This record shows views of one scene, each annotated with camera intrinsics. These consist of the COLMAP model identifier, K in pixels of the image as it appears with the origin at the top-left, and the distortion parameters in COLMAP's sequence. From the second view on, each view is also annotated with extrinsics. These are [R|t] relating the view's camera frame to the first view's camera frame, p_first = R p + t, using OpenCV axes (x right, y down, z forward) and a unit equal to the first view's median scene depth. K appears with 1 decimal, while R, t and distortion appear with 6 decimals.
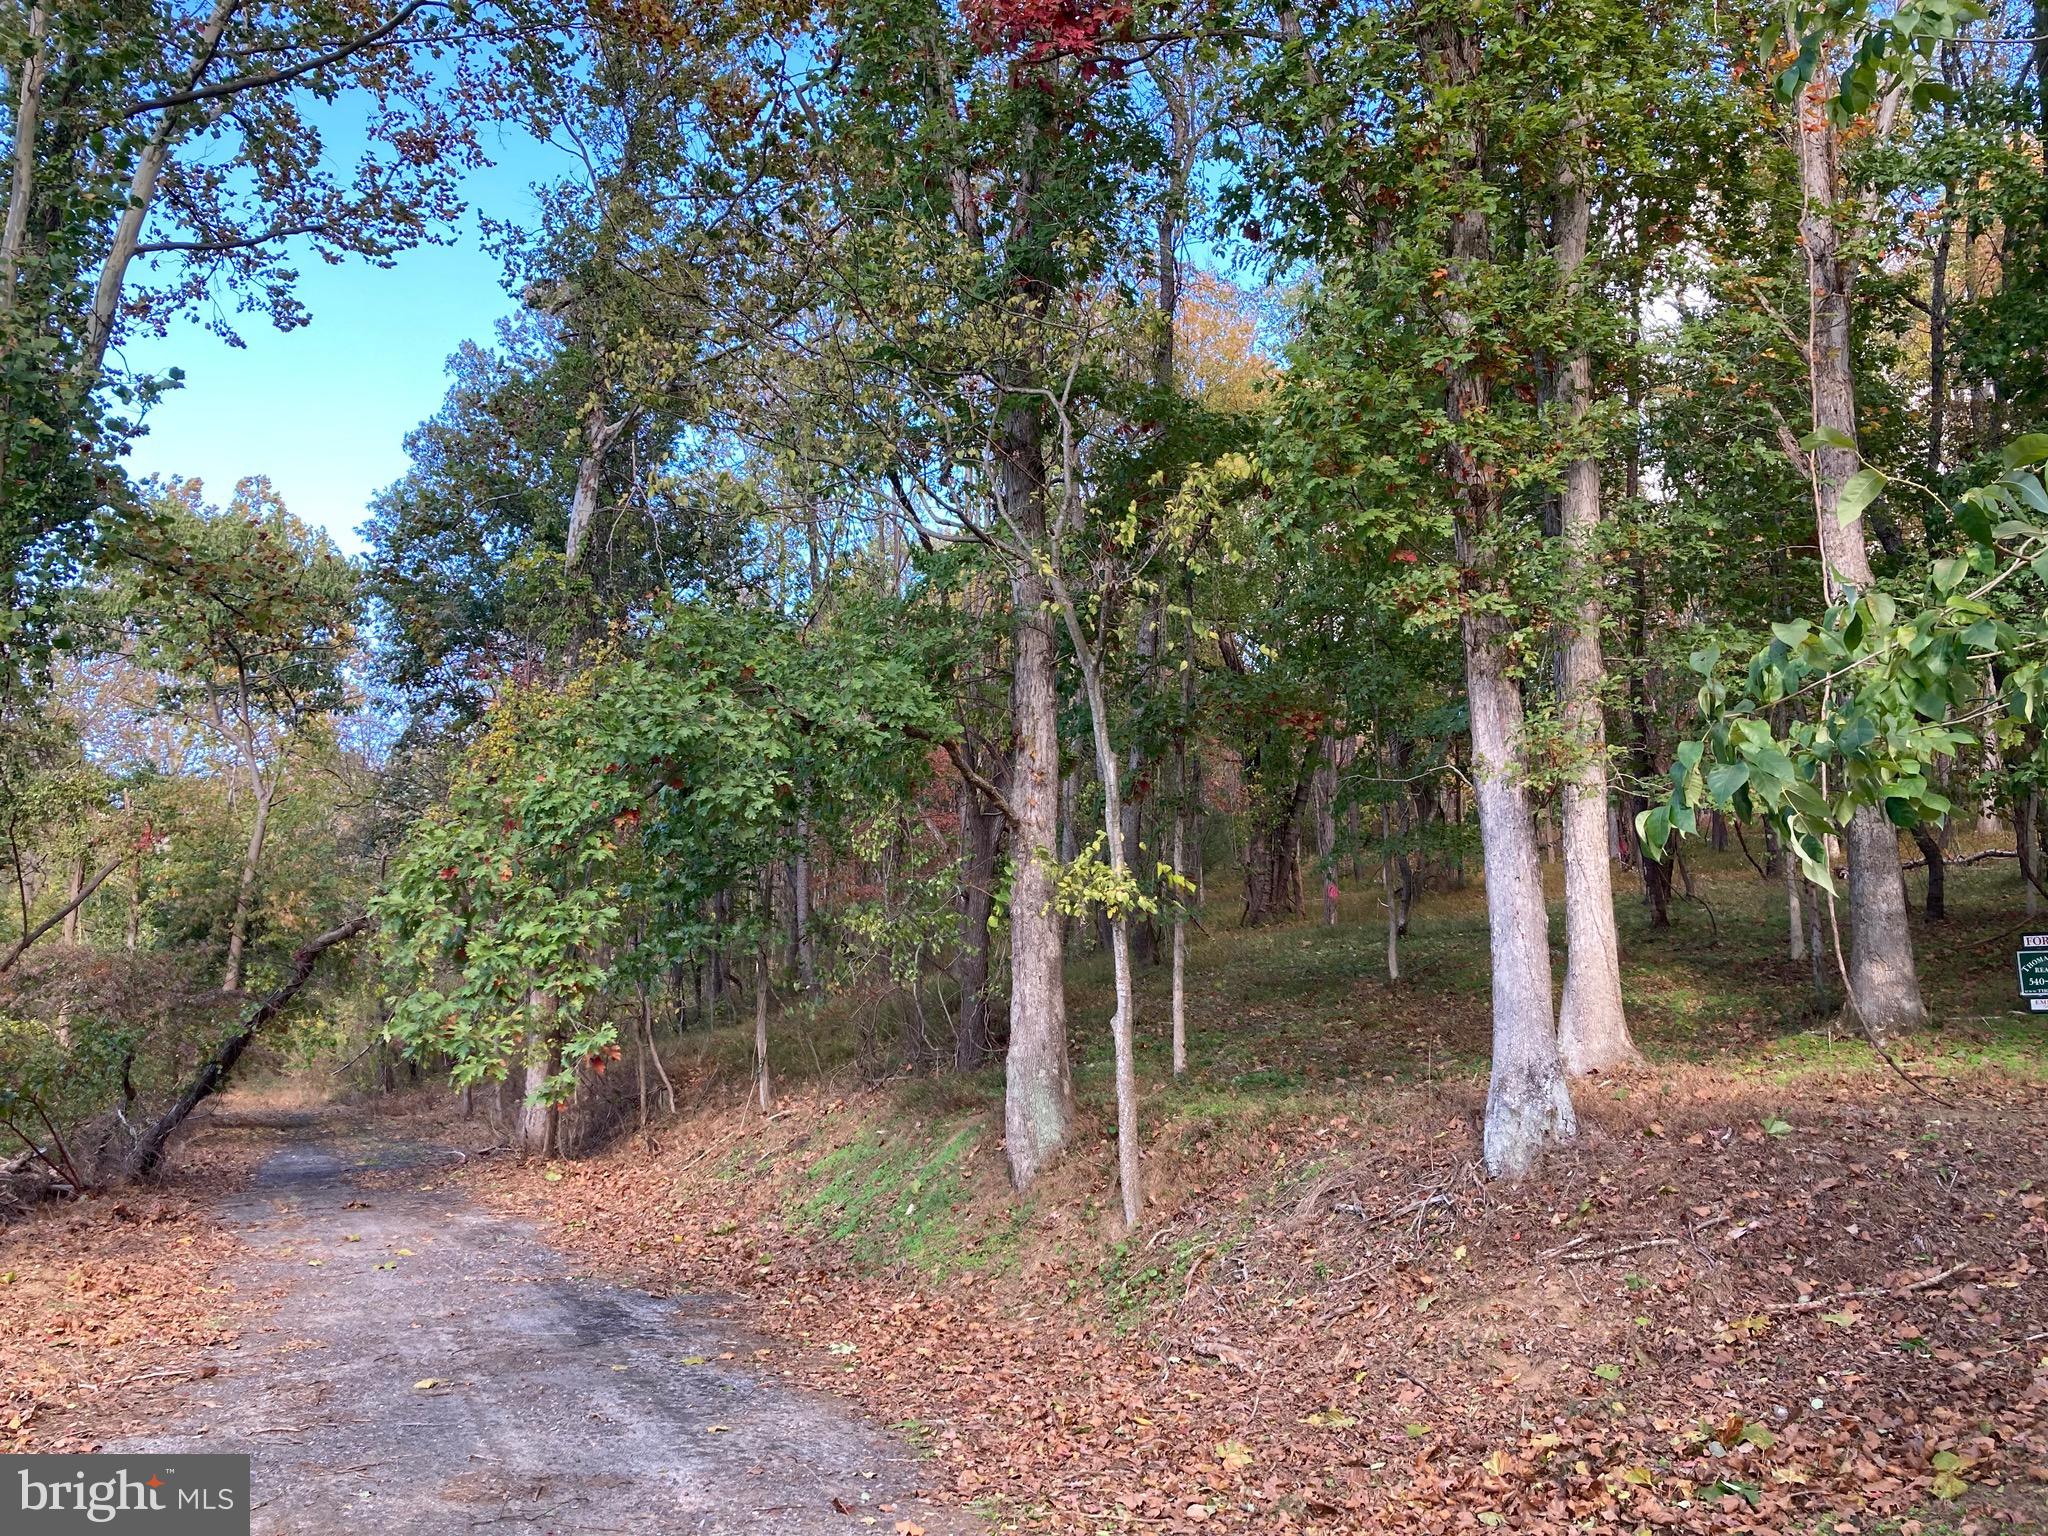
lens RADIAL K [[1651.4, 0, 1024.0], [0, 1651.4, 768.0], [0, 0, 1]] dist [0.039958, 0.008753]
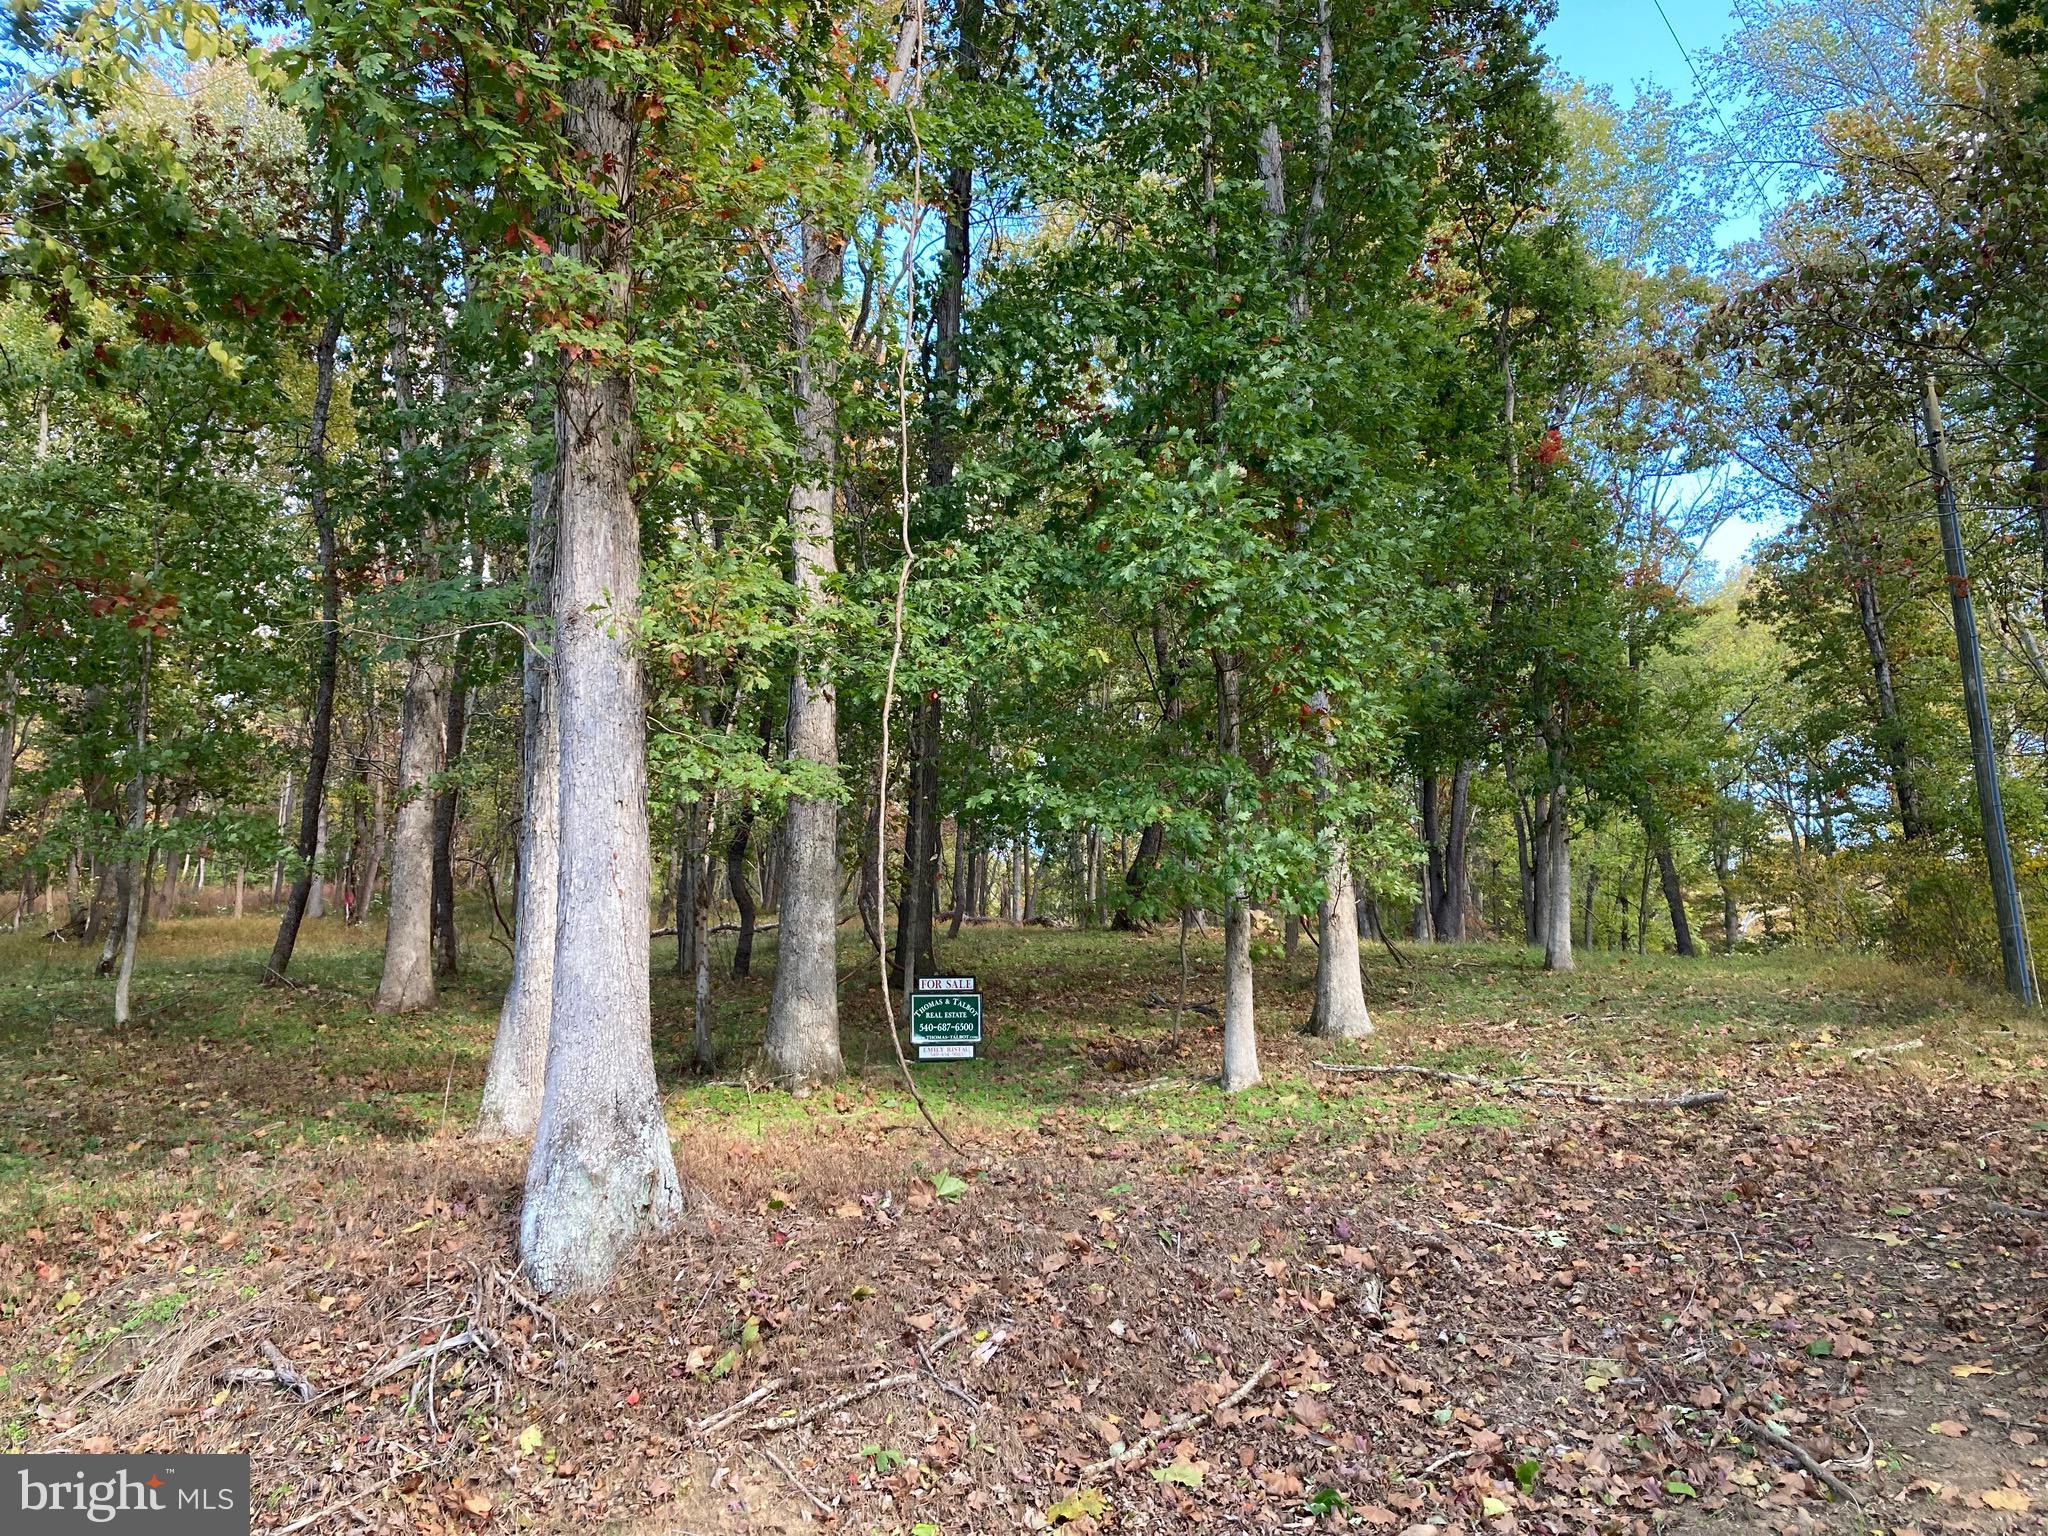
lens RADIAL K [[1672.0, 0, 992.5], [0, 1672.0, 759.5], [0, 0, 1]] dist [0.022627, 0.008262]
pose [[0.722477, 0.140918, 0.676883, -0.016197], [-0.103634, 0.990021, -0.095493, 0.051437], [-0.683584, -0.001157, 0.729871, 0.236589]]
